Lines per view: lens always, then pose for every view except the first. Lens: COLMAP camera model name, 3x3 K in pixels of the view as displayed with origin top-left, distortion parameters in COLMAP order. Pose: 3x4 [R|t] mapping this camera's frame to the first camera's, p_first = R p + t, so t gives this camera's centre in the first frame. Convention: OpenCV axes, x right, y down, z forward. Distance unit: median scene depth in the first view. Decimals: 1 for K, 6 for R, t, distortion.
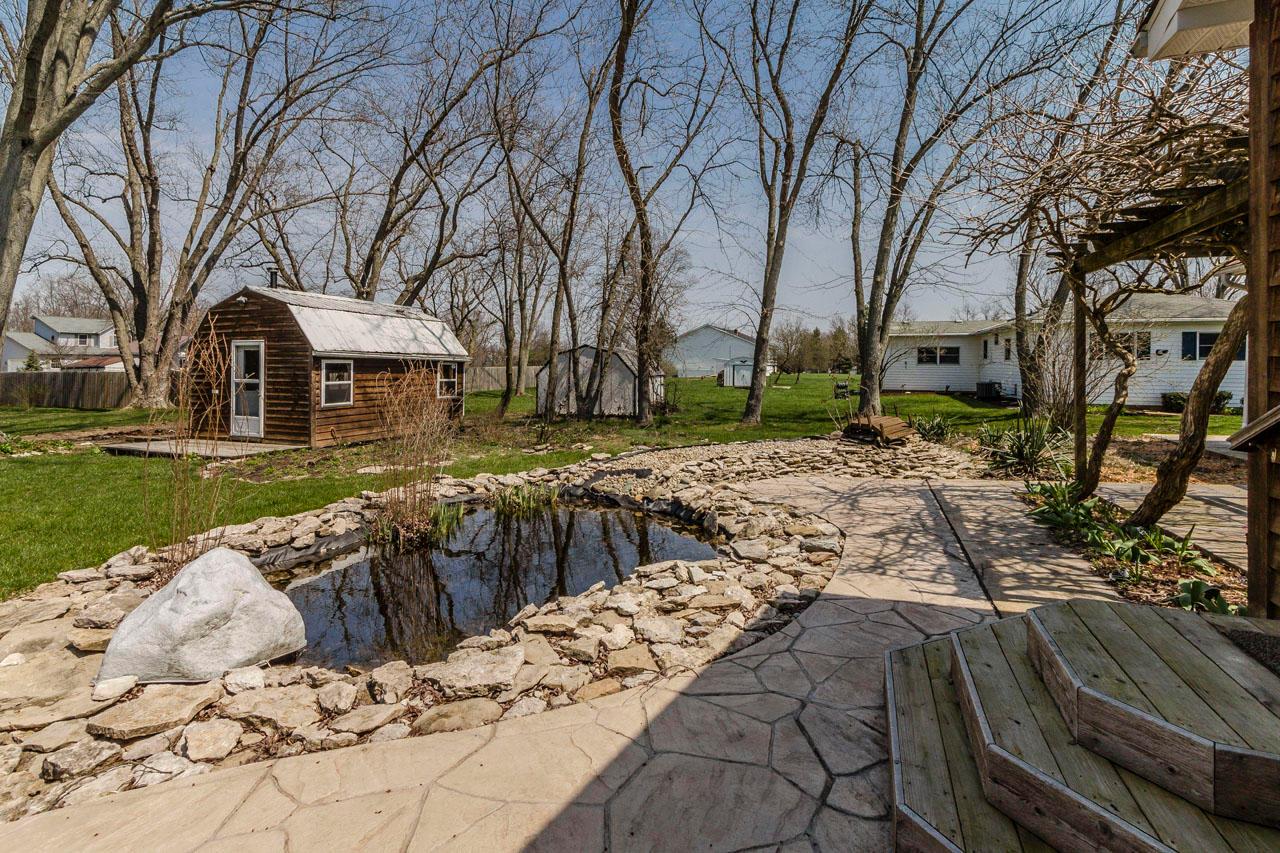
lens RADIAL K [[590.5, 0, 654.8], [0, 590.5, 366.9], [0, 0, 1]] dist [0.007201, -0.002543]
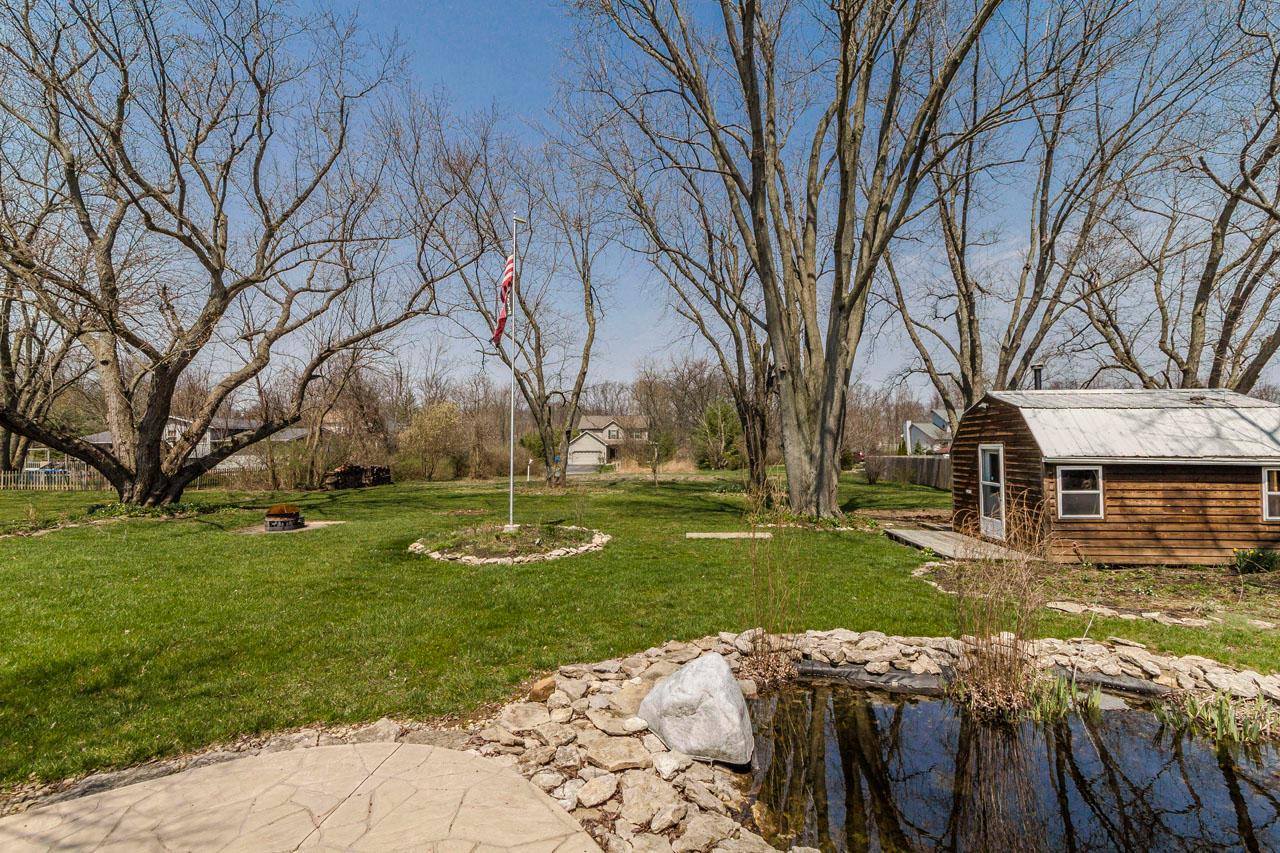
lens RADIAL K [[590.5, 0, 638.9], [0, 590.5, 429.2], [0, 0, 1]] dist [0.007201, -0.002543]
pose [[0.276113, -0.025549, -0.960786, 0.132216], [-0.002667, 0.999622, -0.027348, -0.041661], [0.961122, 0.010114, 0.275940, 0.130194]]
